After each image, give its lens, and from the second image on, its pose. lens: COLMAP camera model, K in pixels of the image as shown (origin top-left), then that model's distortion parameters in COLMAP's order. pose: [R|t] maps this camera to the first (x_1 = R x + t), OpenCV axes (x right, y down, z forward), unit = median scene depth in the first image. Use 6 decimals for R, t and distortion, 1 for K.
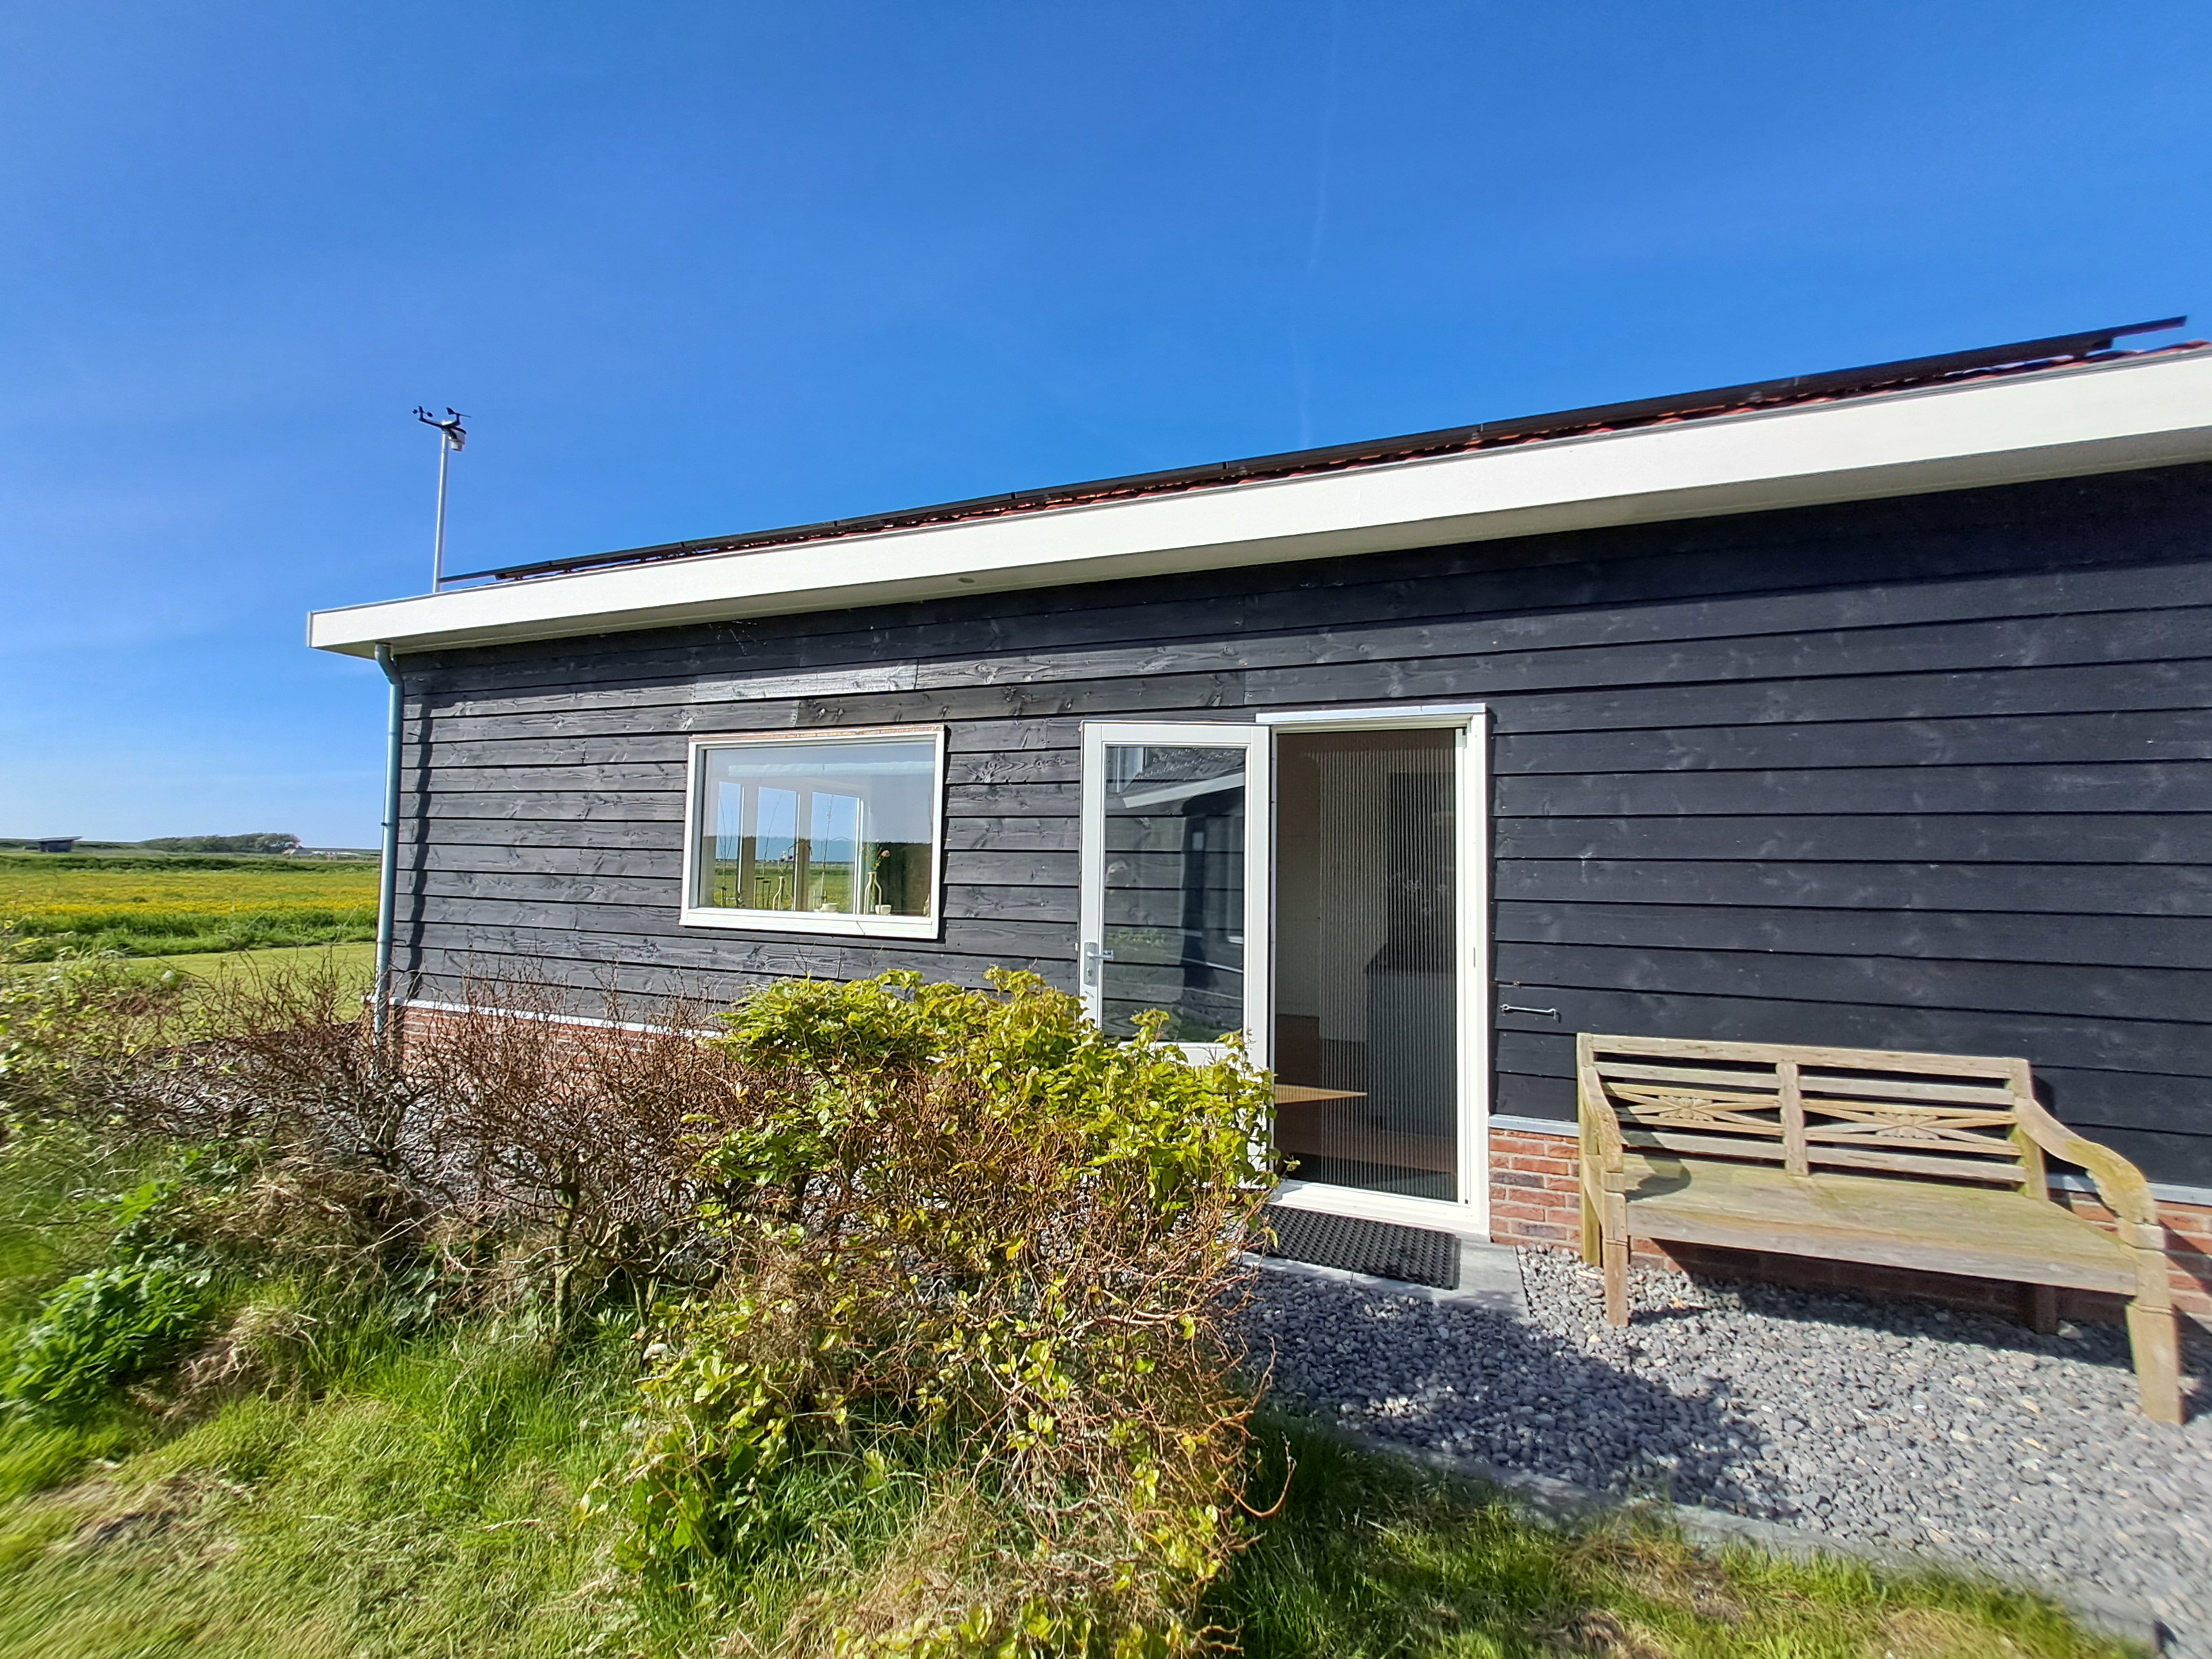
lens RADIAL K [[887.2, 0, 1104.6], [0, 887.2, 816.7], [0, 0, 1]] dist [0.001390, -0.000715]
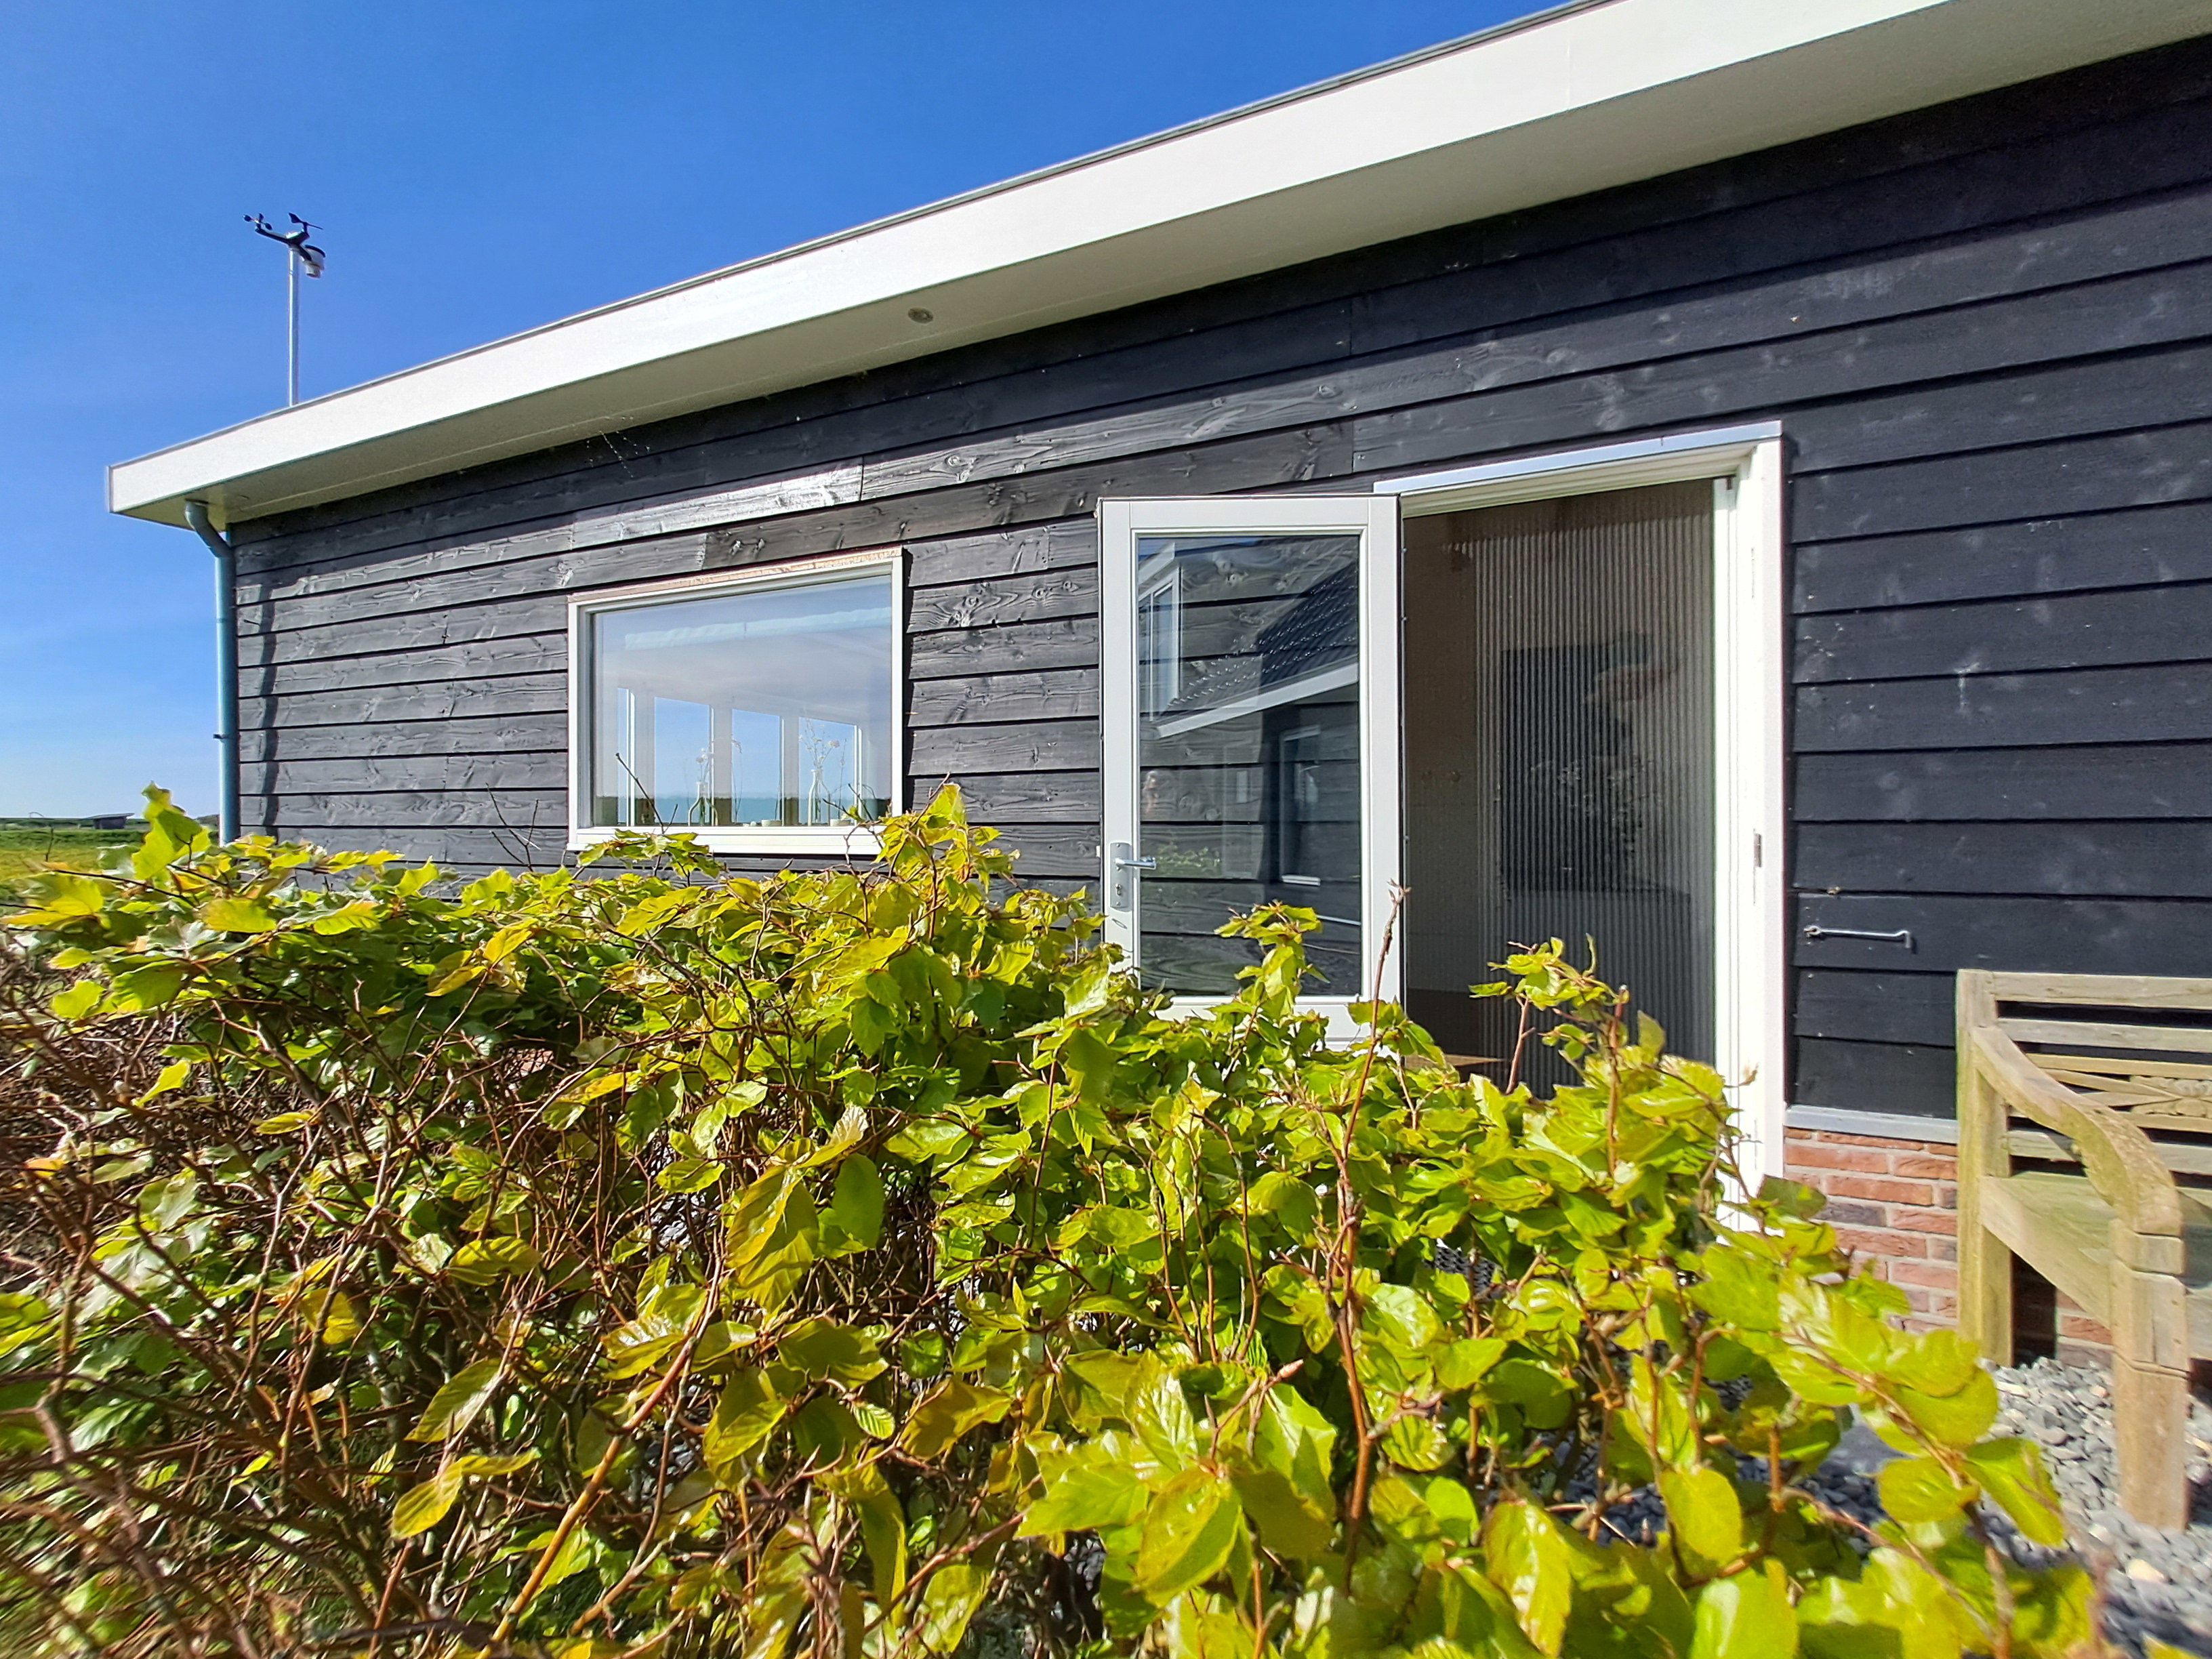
lens RADIAL K [[887.2, 0, 1104.3], [0, 887.2, 834.6], [0, 0, 1]] dist [0.001390, -0.000715]
pose [[0.999001, -0.022018, -0.038879, -0.001834], [0.024604, 0.997426, 0.067346, 0.079455], [0.037296, -0.068236, 0.996972, 0.313823]]
